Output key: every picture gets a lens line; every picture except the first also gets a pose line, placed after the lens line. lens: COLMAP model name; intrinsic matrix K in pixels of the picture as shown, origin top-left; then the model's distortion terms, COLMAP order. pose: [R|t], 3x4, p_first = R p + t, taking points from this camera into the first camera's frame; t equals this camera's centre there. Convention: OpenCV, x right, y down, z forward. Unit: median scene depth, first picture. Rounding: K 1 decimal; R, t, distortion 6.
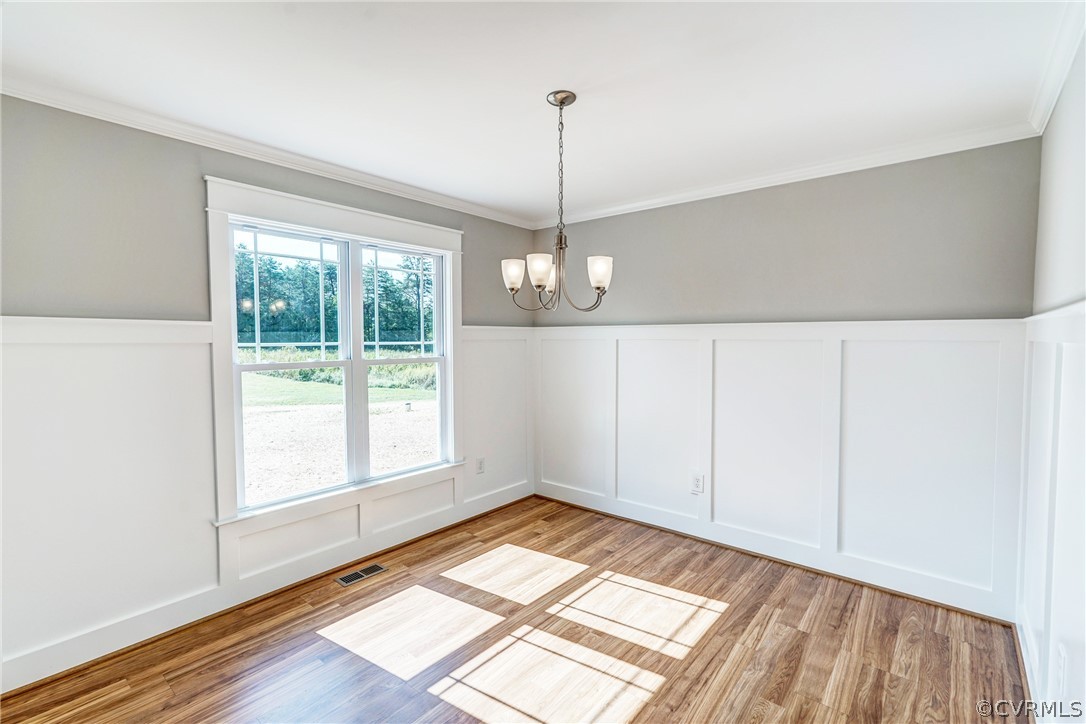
lens RADIAL K [[491.8, 0, 543.5], [0, 491.8, 337.0], [0, 0, 1]] dist [0.001555, 0.000440]
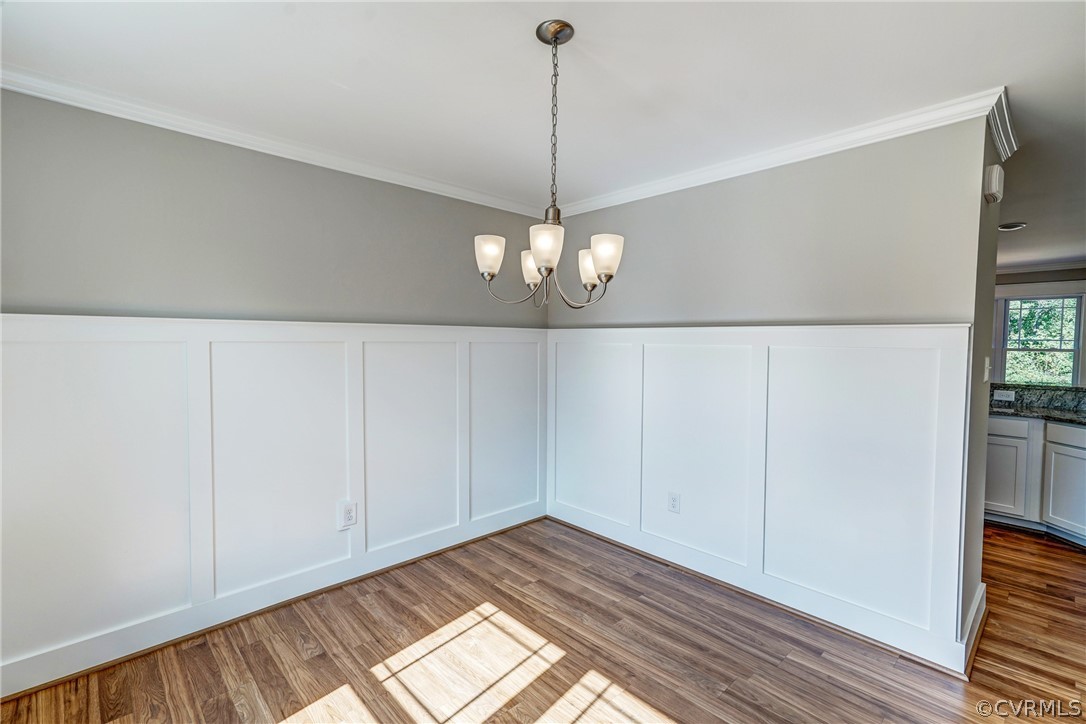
lens RADIAL K [[492.3, 0, 538.7], [0, 492.3, 360.2], [0, 0, 1]] dist [0.001089, 0.000588]
pose [[0.118472, -0.043591, 0.992000, -0.604786], [-0.010229, 0.998929, 0.045117, -0.004294], [-0.992905, -0.015492, 0.117899, 0.785061]]
